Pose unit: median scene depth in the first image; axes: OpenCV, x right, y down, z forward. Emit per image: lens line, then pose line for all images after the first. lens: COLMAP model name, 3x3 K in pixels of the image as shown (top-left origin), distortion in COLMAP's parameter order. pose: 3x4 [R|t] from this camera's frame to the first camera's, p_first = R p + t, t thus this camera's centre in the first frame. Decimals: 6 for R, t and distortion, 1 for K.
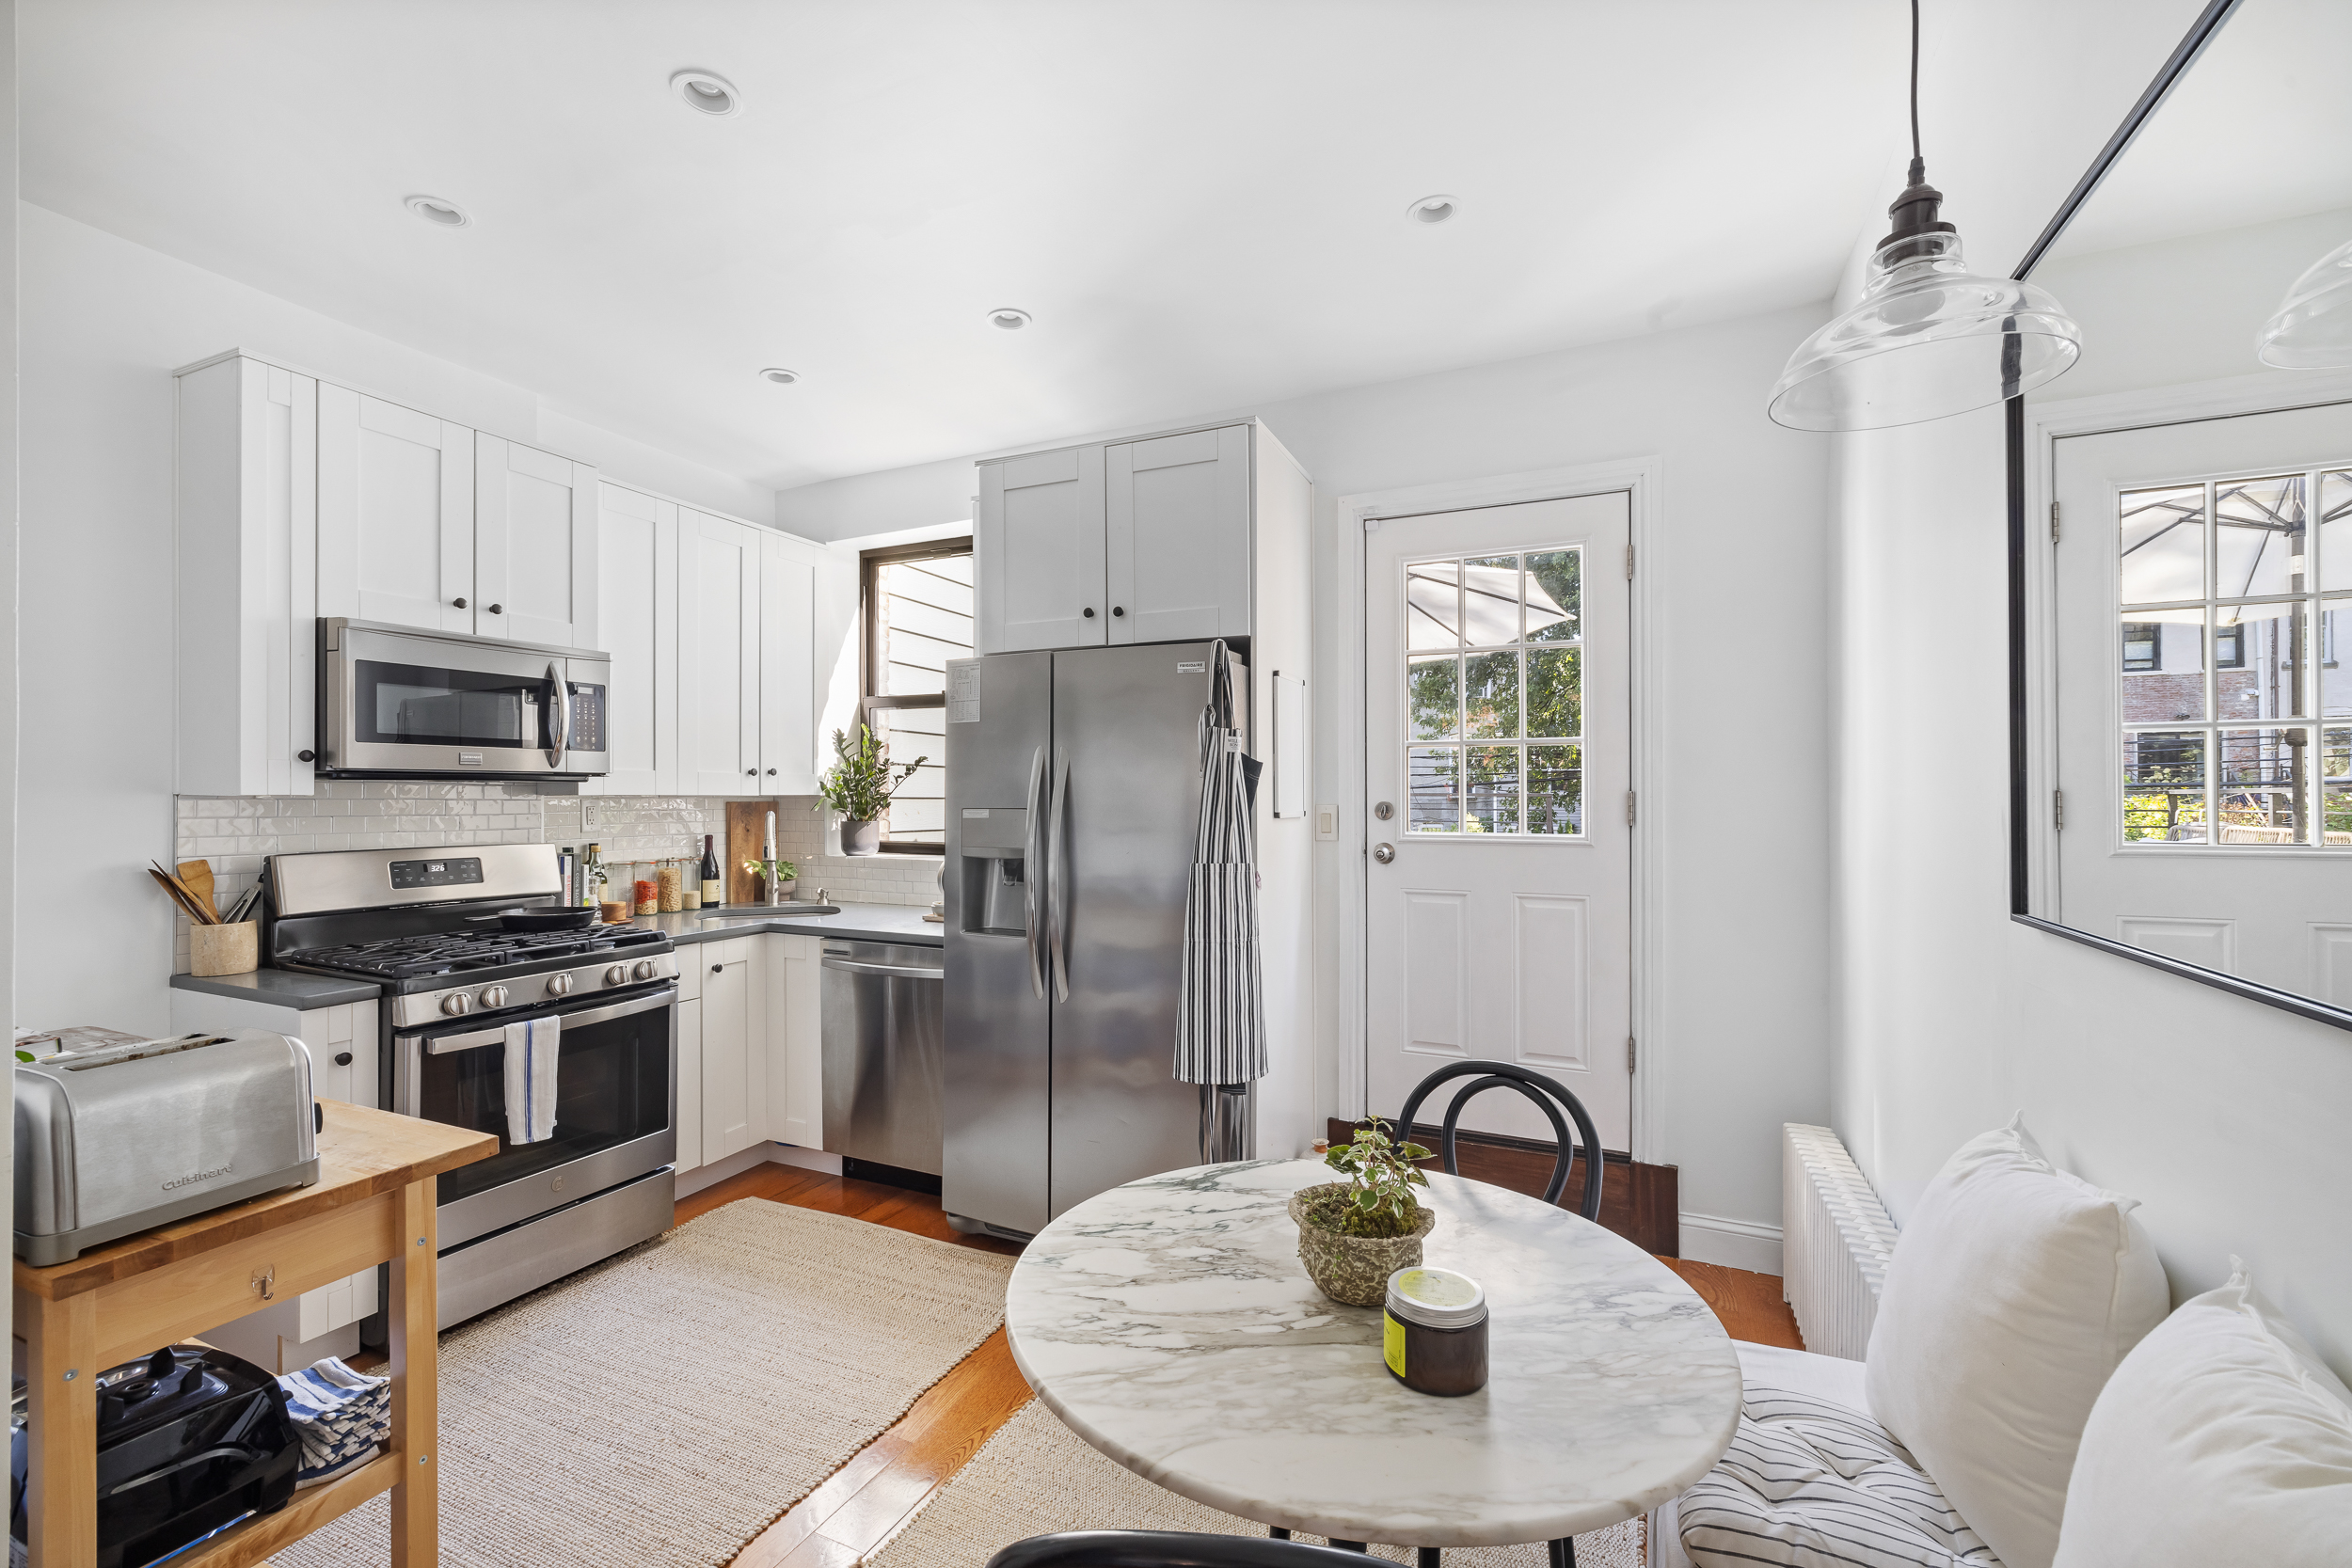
lens RADIAL K [[986.0, 0, 1176.0], [0, 986.0, 784.0], [0, 0, 1]] dist [0.001678, 0.000634]
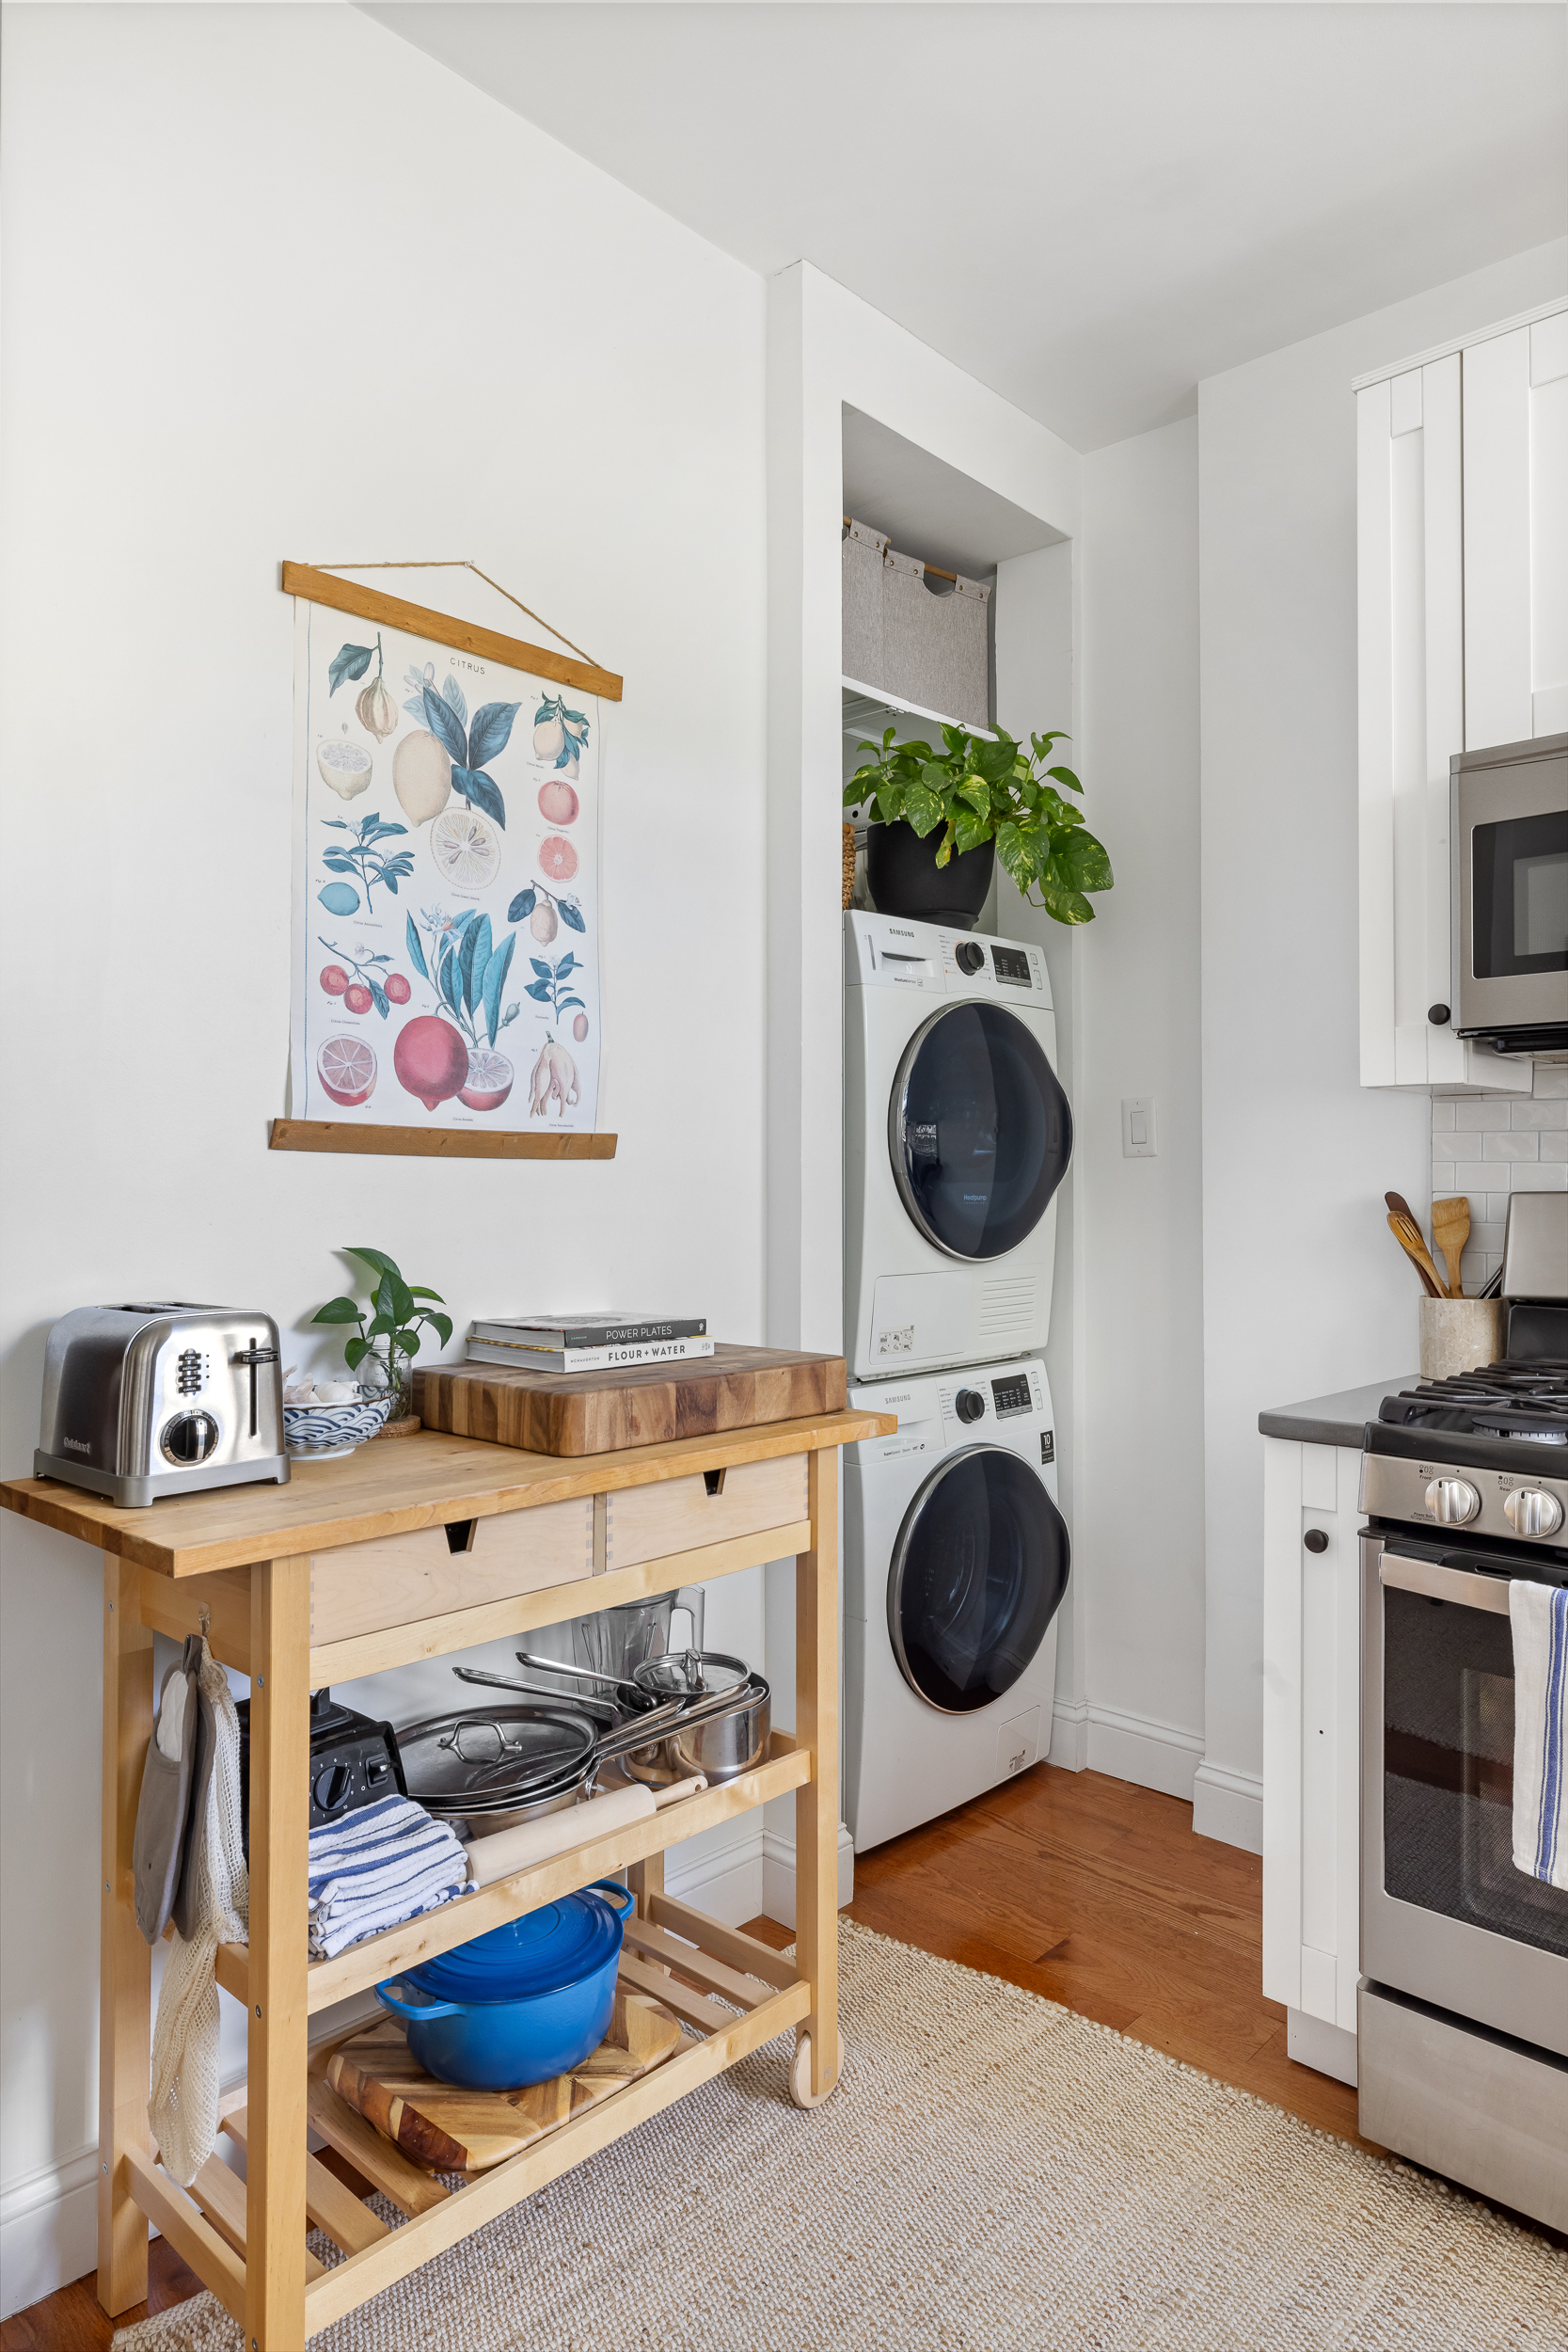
lens RADIAL K [[1418.7, 0, 784.0], [0, 1418.7, 1176.0], [0, 0, 1]] dist [0.001227, 0.000434]
pose [[-0.336218, -0.008215, -0.941748, 0.038434], [0.007230, 0.999910, -0.011303, 0.131928], [0.941756, -0.010609, -0.336128, 1.681560]]
